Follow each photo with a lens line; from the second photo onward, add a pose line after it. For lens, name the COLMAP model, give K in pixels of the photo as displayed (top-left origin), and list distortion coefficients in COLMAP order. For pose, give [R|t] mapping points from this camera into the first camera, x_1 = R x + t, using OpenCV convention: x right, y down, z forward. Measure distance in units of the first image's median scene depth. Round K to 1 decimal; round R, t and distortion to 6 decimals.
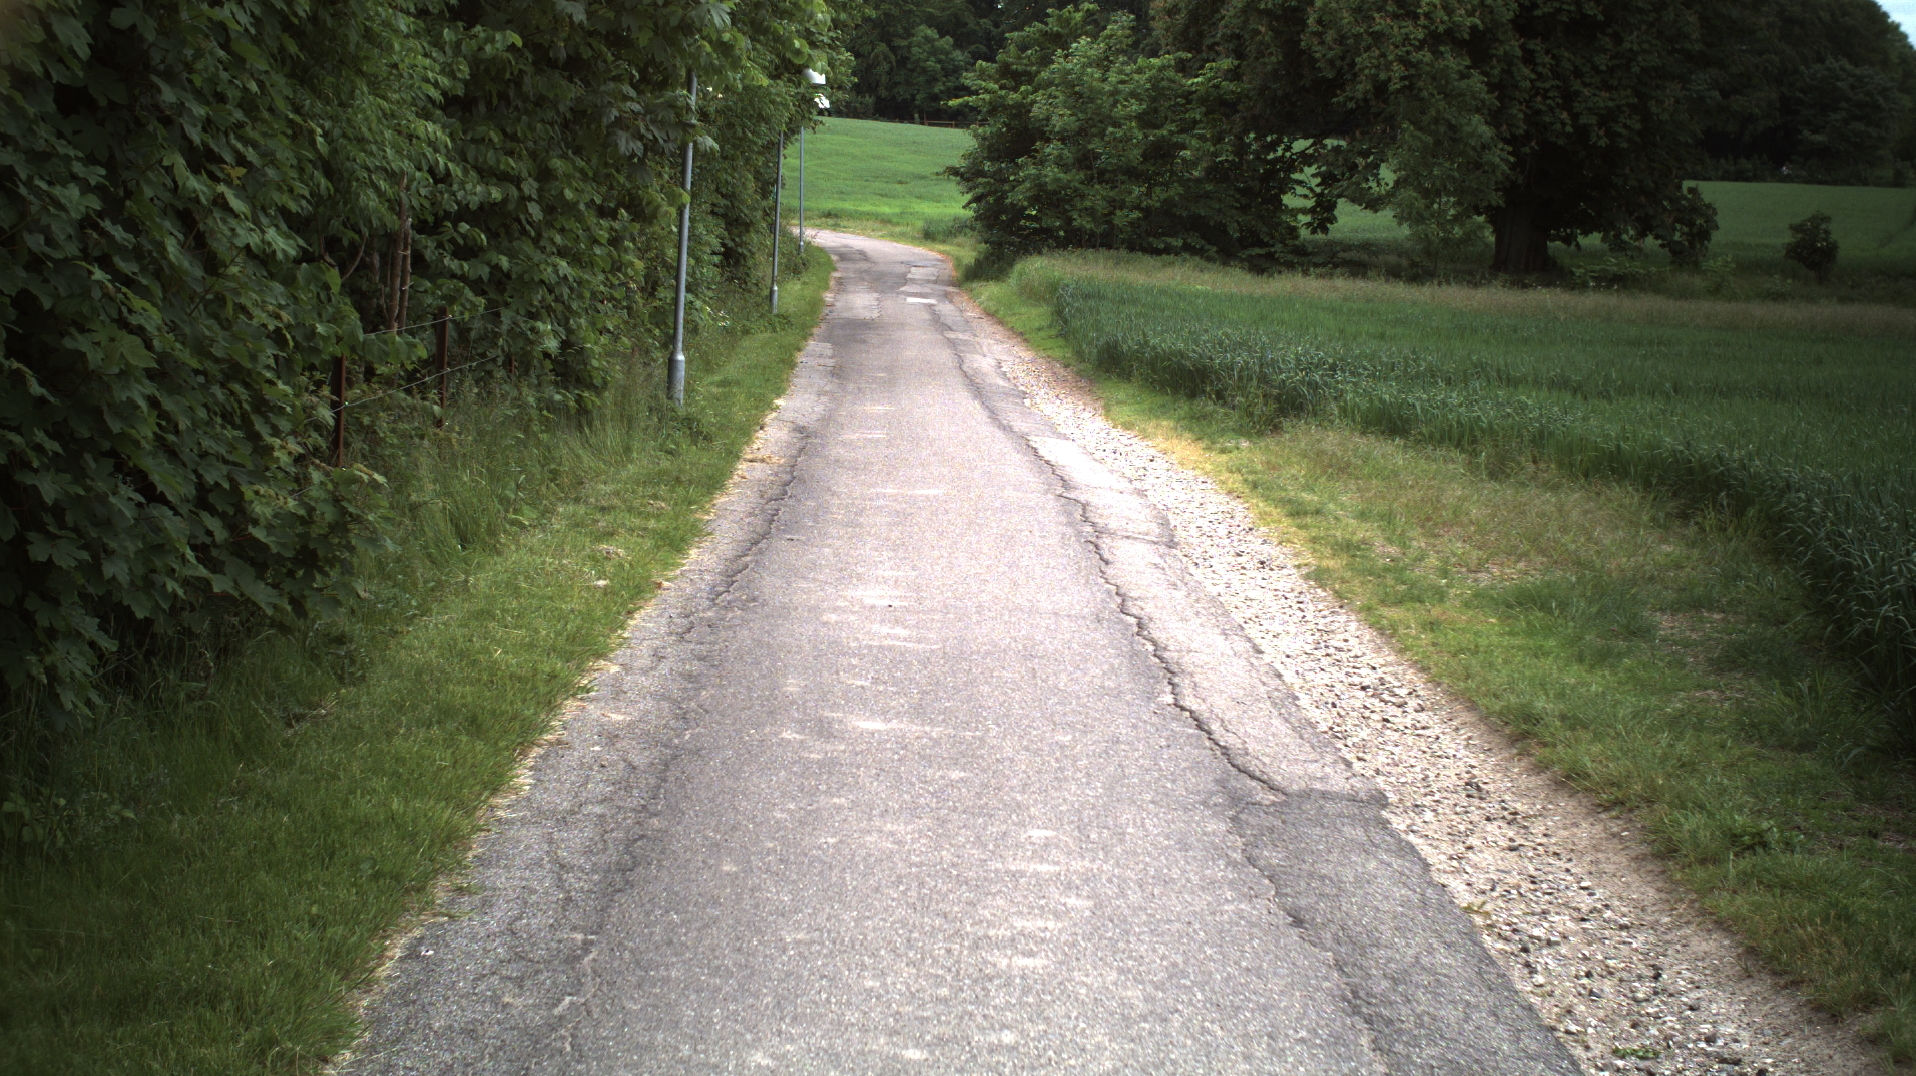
lens RADIAL K [[3340.6, 0, 958.0], [0, 3340.6, 538.0], [0, 0, 1]] dist [-0.238849, -0.077061]
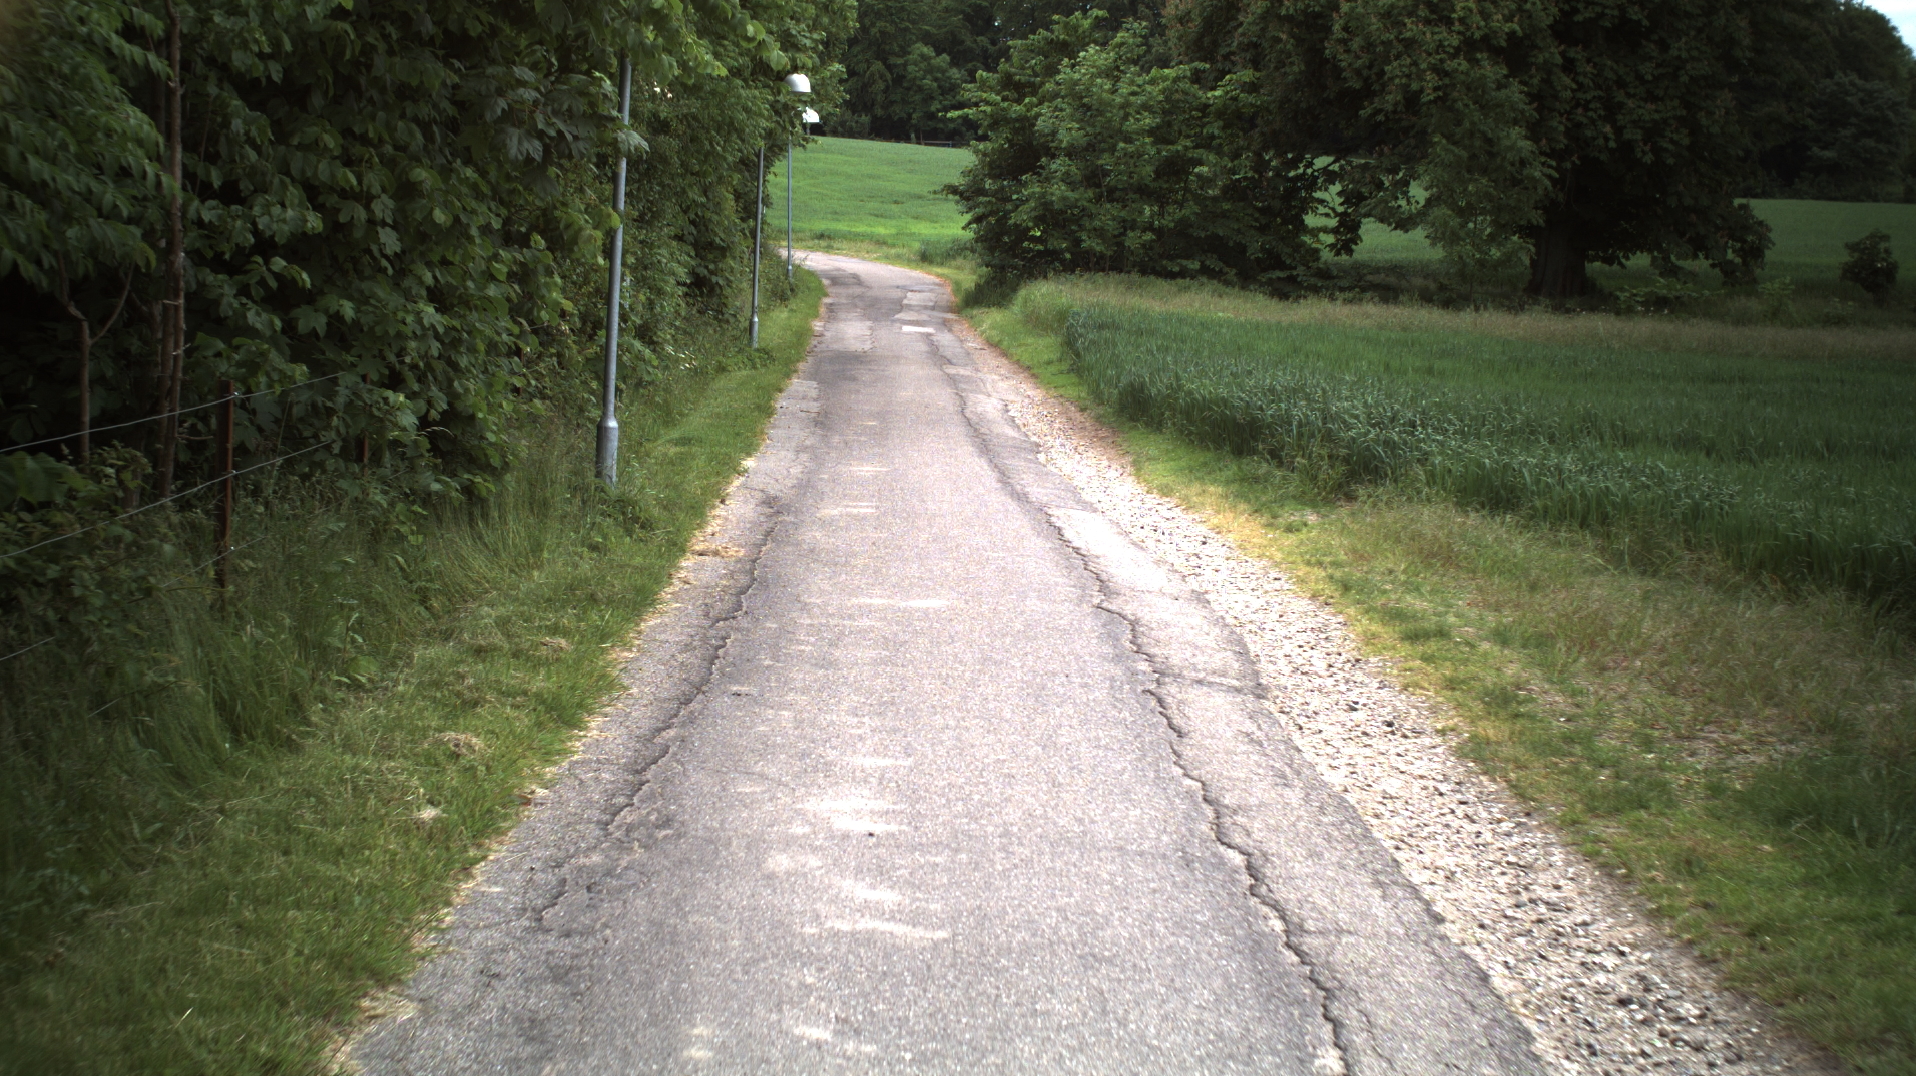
lens RADIAL K [[3340.6, 0, 958.0], [0, 3340.6, 538.0], [0, 0, 1]] dist [-0.238849, -0.077061]
pose [[0.999996, -0.002694, 0.000678, -0.000701], [0.002698, 0.999979, -0.005966, -0.007336], [-0.000662, 0.005967, 0.999982, 0.070885]]
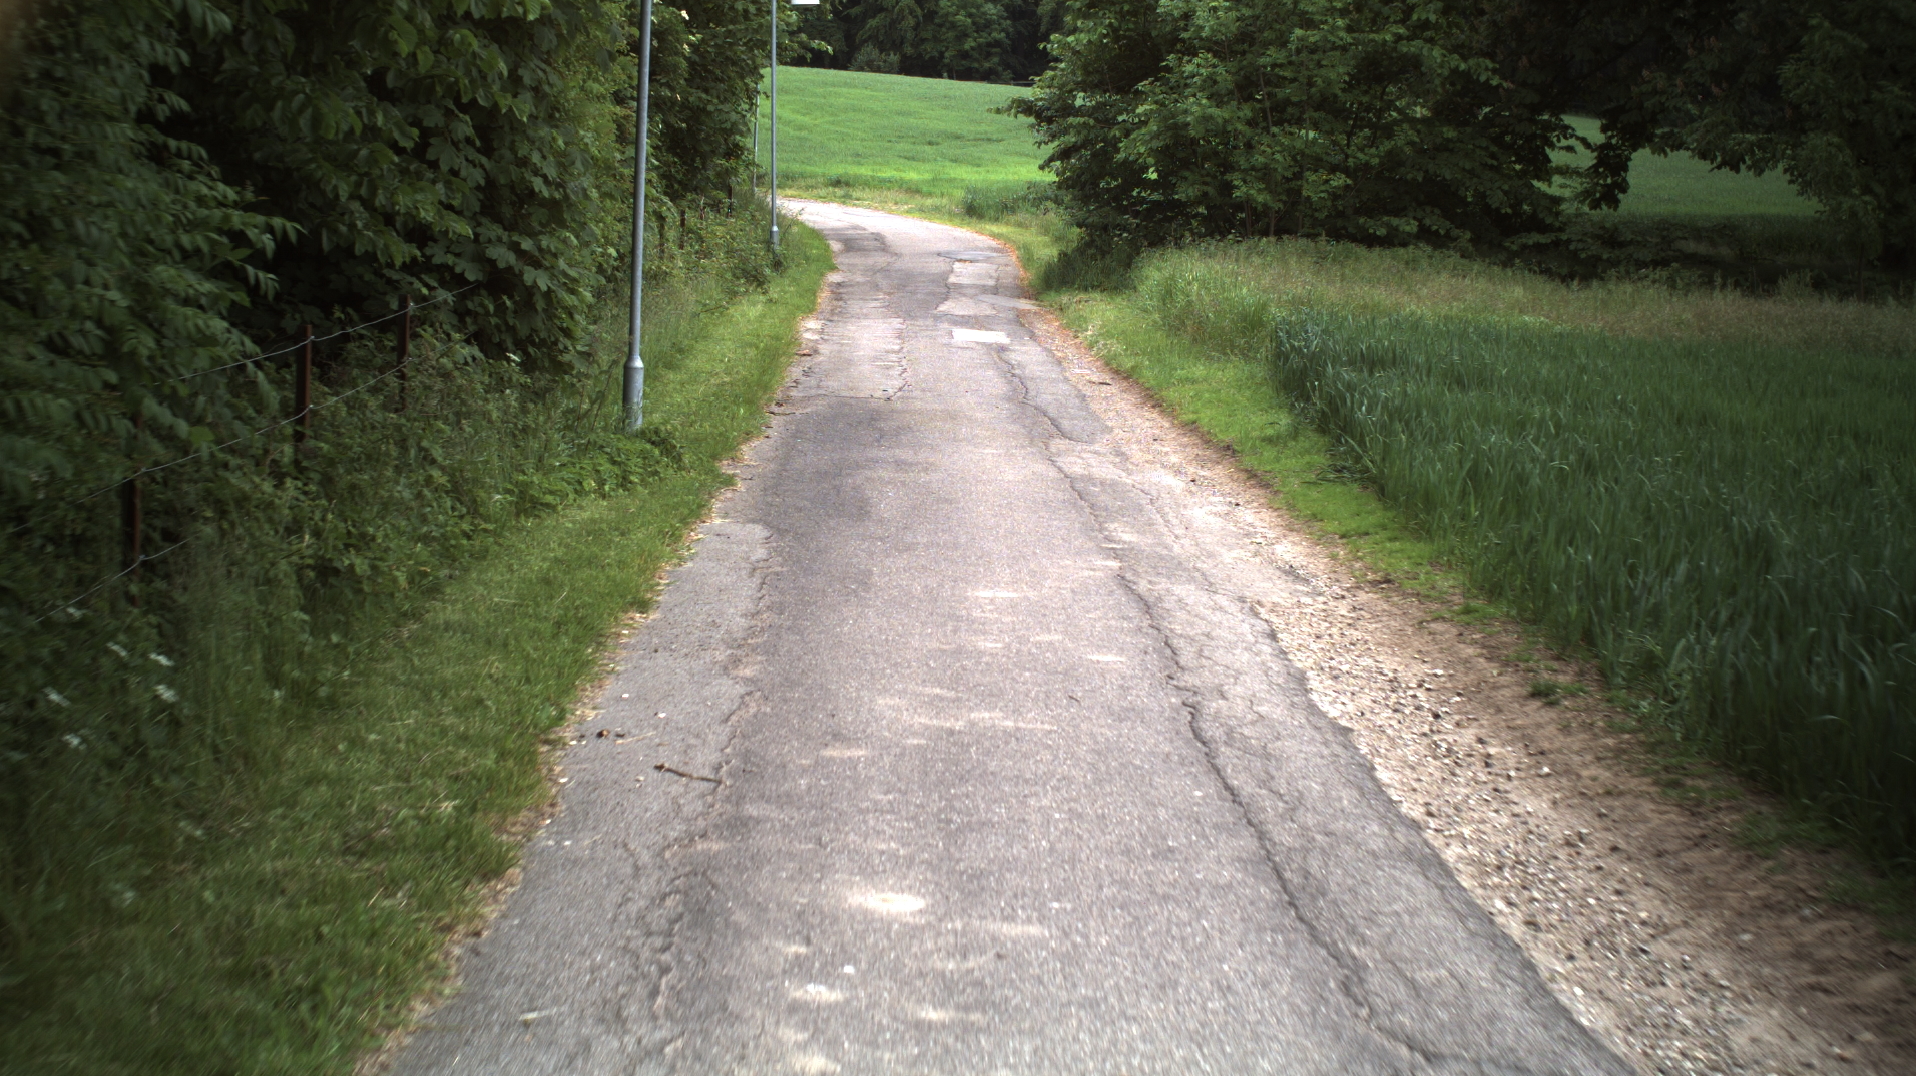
lens RADIAL K [[3340.6, 0, 958.0], [0, 3340.6, 538.0], [0, 0, 1]] dist [-0.238849, -0.077061]
pose [[0.999951, -0.005018, -0.008512, -0.009480], [0.005097, 0.999943, 0.009334, -0.040556], [0.008465, -0.009377, 0.999920, 0.425032]]
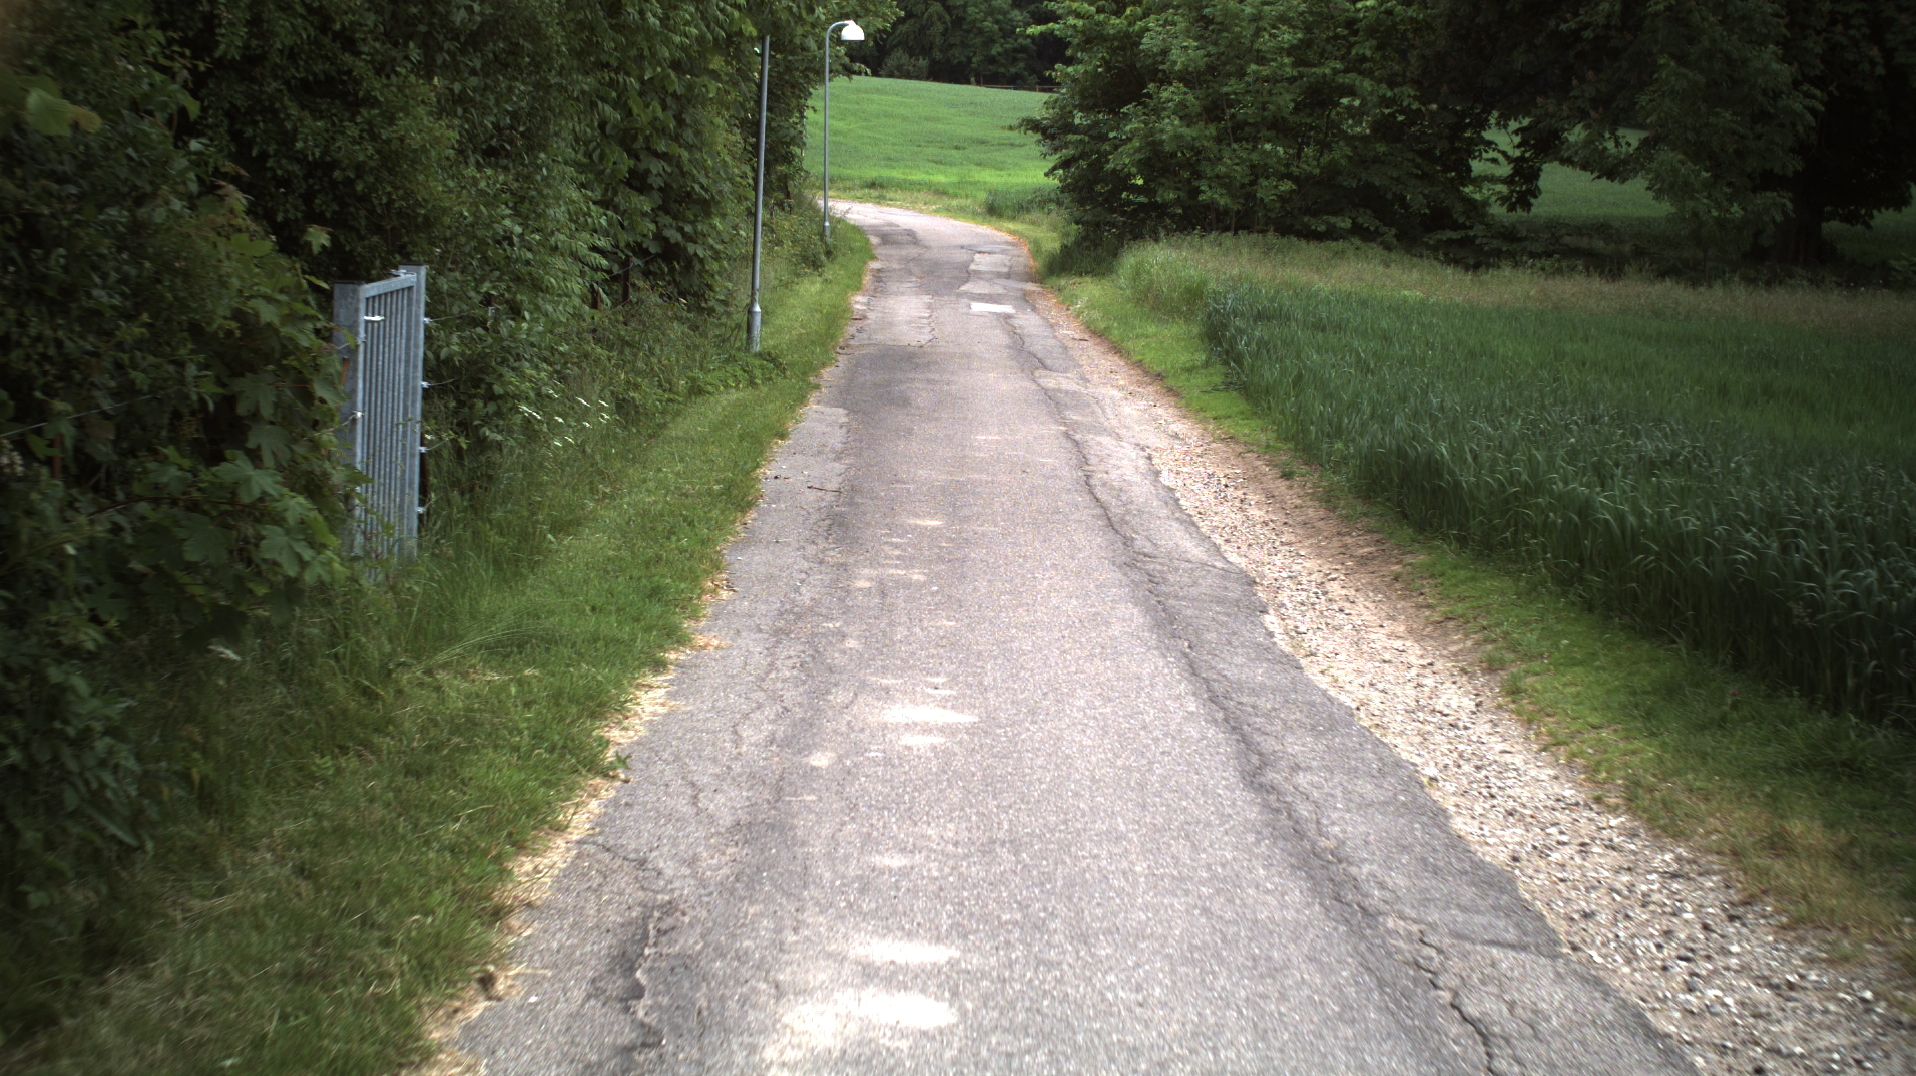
lens RADIAL K [[3340.6, 0, 958.0], [0, 3340.6, 538.0], [0, 0, 1]] dist [-0.238849, -0.077061]
pose [[0.999868, 0.000762, -0.016248, -0.006354], [-0.000614, 0.999958, 0.009096, -0.027629], [0.016254, -0.009085, 0.999827, 0.283635]]
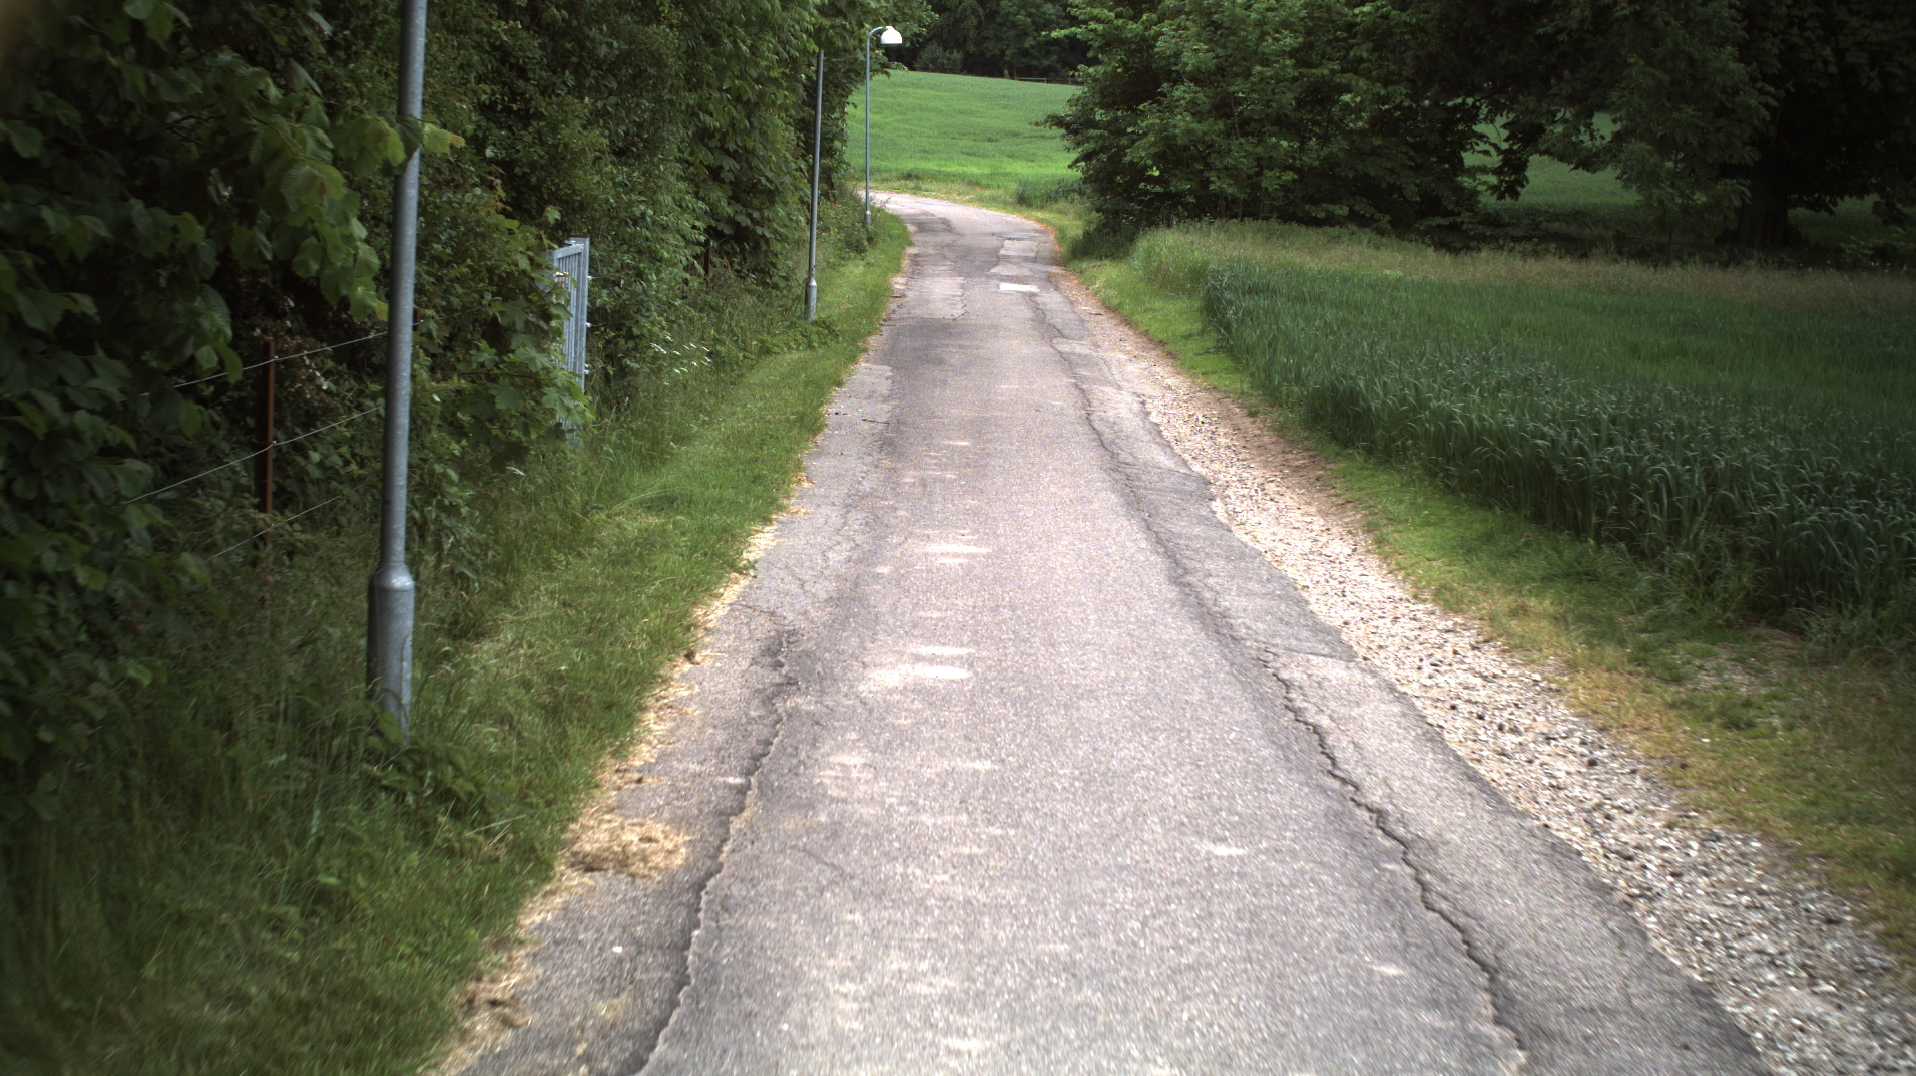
lens RADIAL K [[3340.6, 0, 958.0], [0, 3340.6, 538.0], [0, 0, 1]] dist [-0.238849, -0.077061]
pose [[0.999639, -0.000901, -0.026860, -0.004114], [0.001218, 0.999930, 0.011799, -0.020967], [0.026848, -0.011827, 0.999570, 0.213029]]
